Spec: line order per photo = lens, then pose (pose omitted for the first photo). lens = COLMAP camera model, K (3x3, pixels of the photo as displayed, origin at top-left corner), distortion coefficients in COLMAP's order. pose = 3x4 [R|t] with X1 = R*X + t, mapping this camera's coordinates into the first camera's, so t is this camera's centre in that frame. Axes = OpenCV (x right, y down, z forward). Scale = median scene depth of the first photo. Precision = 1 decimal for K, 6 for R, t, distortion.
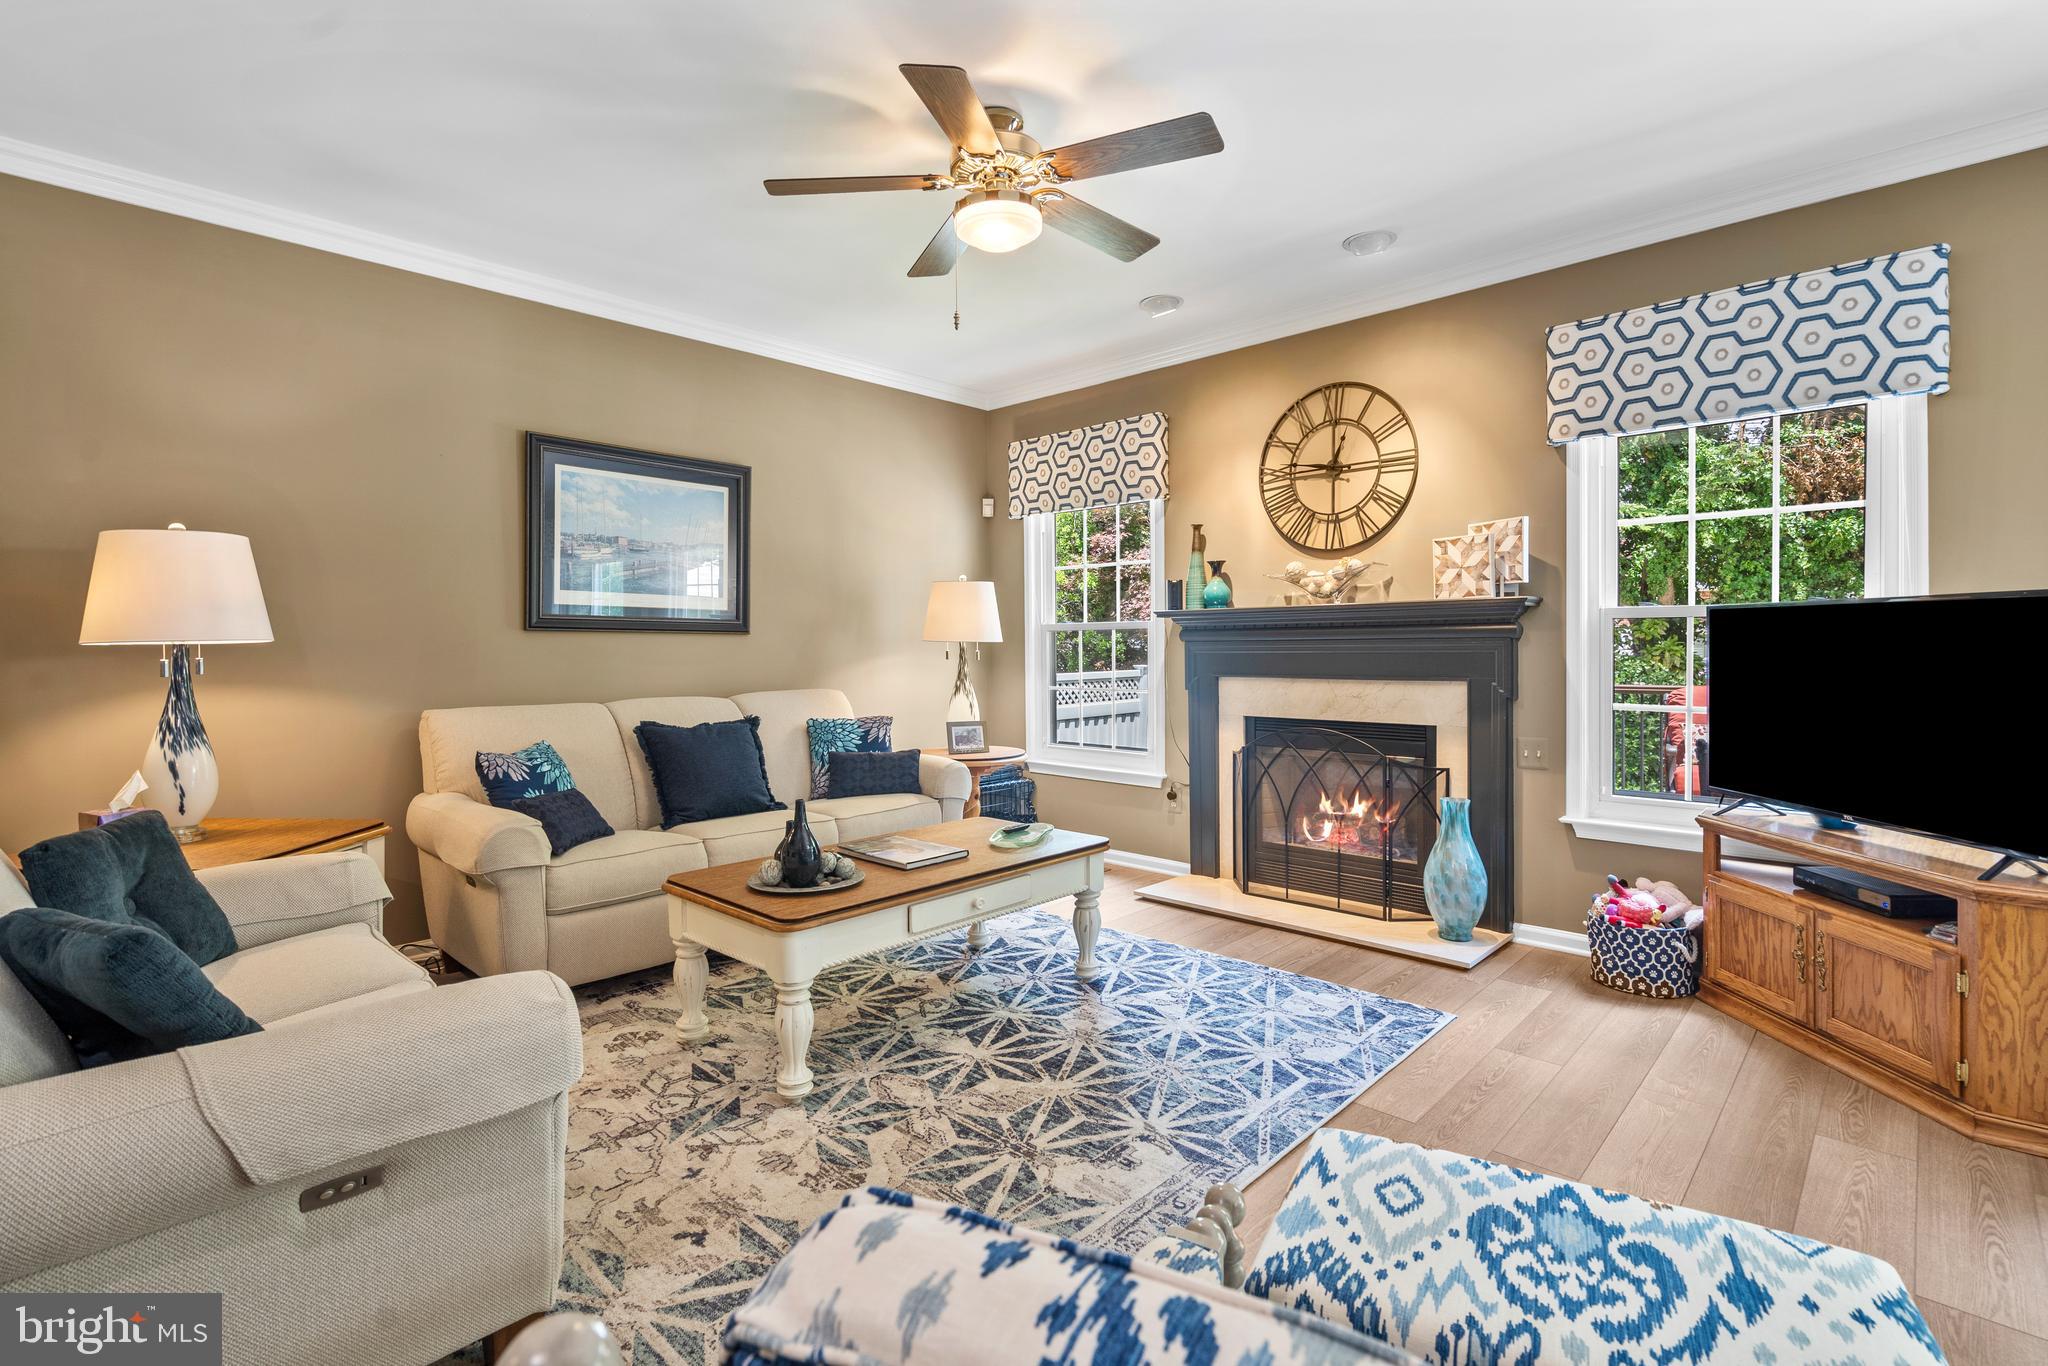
lens RADIAL K [[939.8, 0, 1025.1], [0, 939.8, 662.5], [0, 0, 1]] dist [-0.003690, 0.000695]
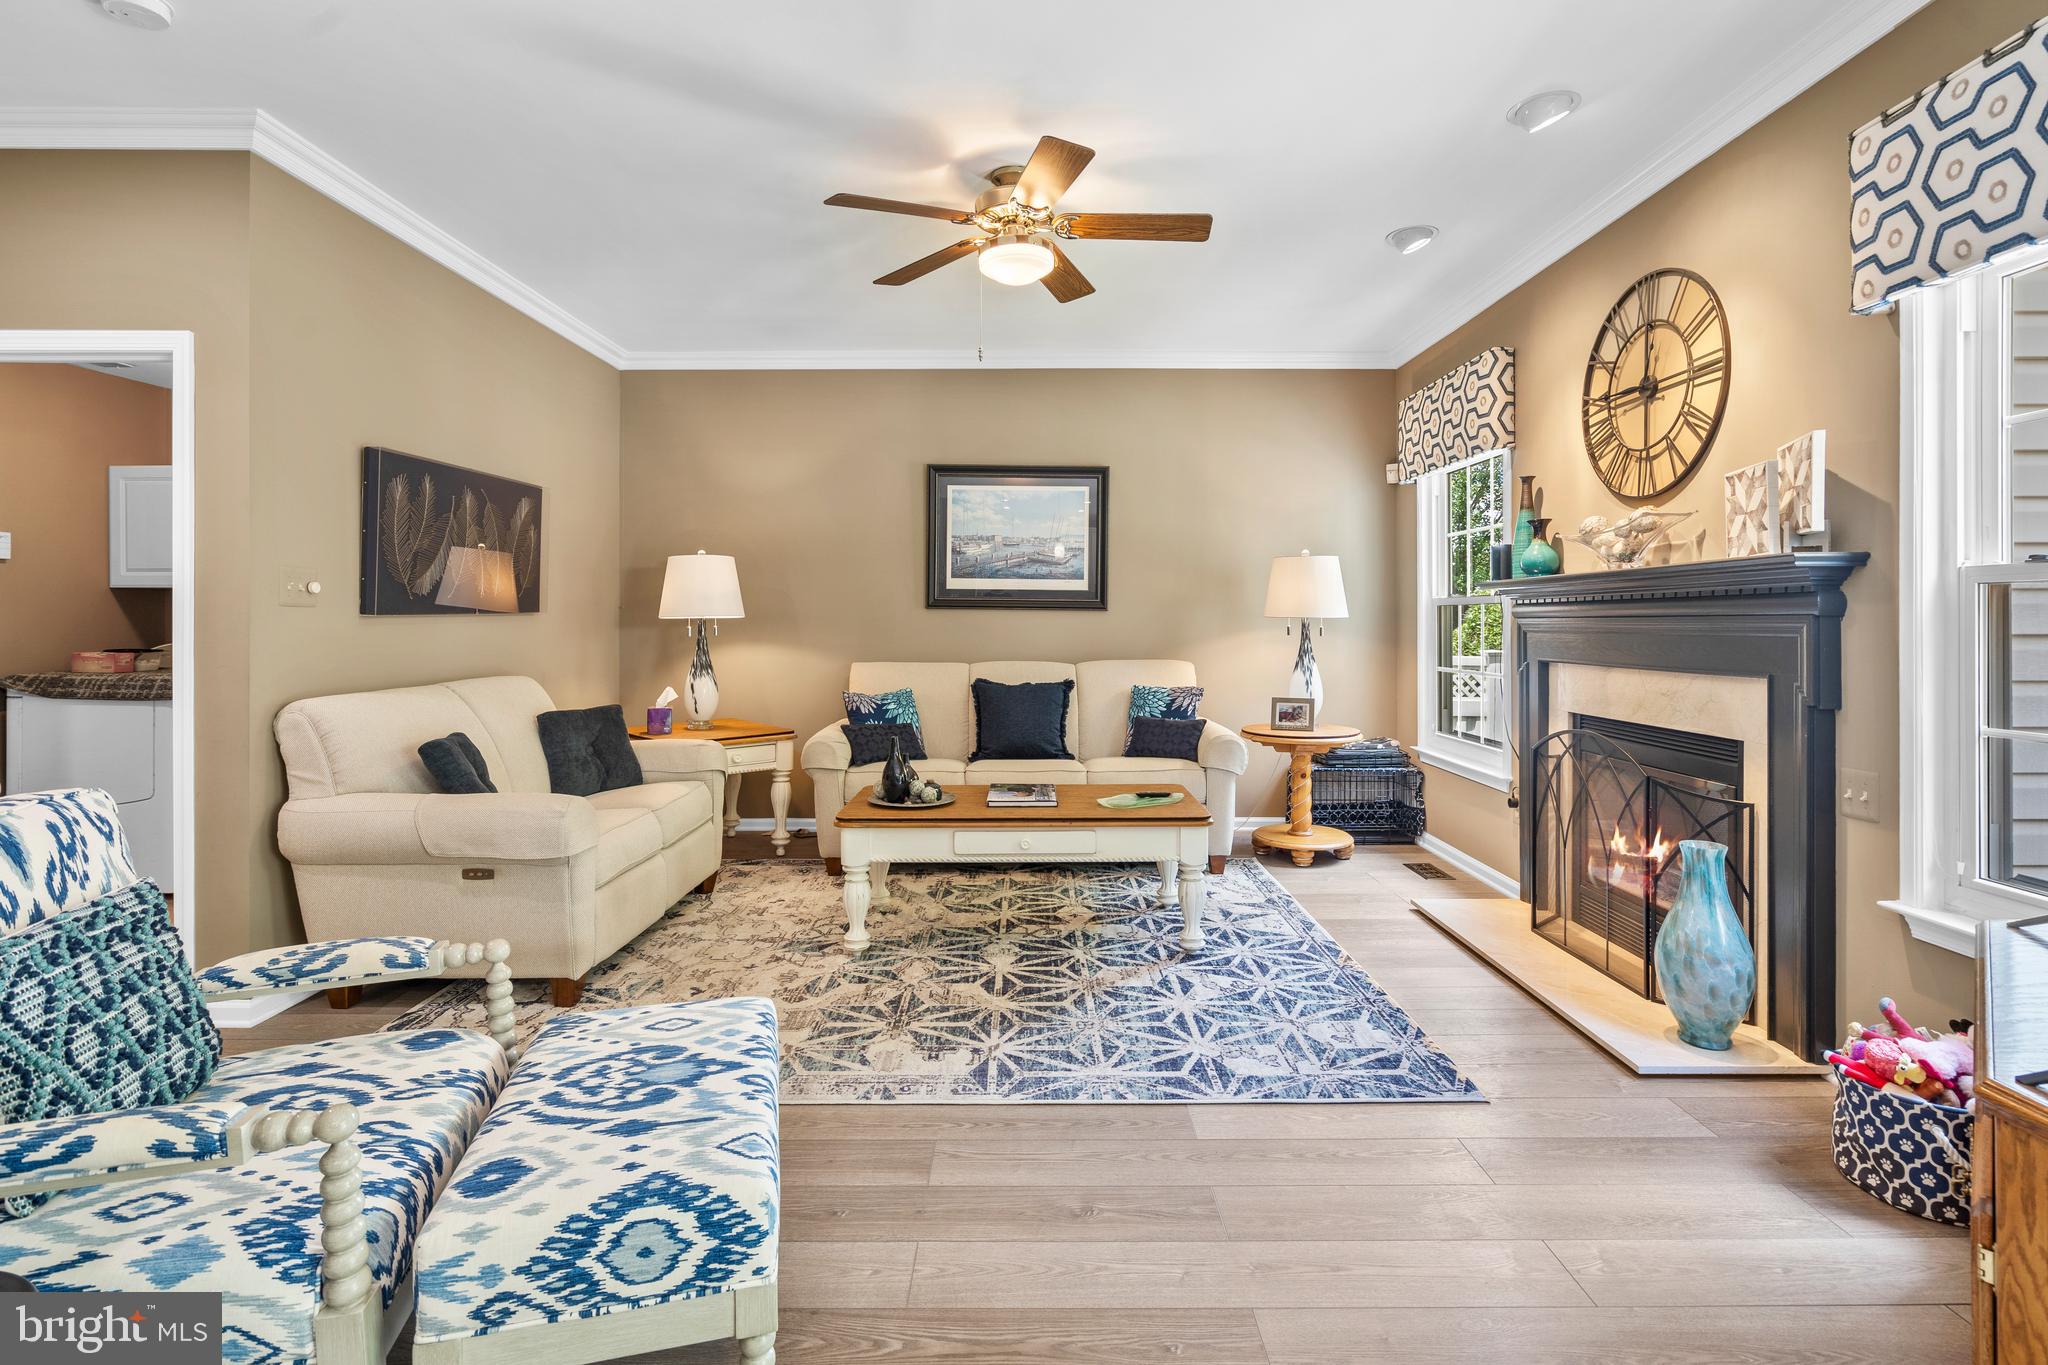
lens RADIAL K [[952.2, 0, 1028.3], [0, 952.2, 629.6], [0, 0, 1]] dist [-0.003566, 0.001848]
pose [[0.697674, 0.012518, -0.716306, 0.665715], [-0.017371, 0.999849, 0.000555, -0.007386], [0.716205, 0.012056, 0.697786, 0.149907]]
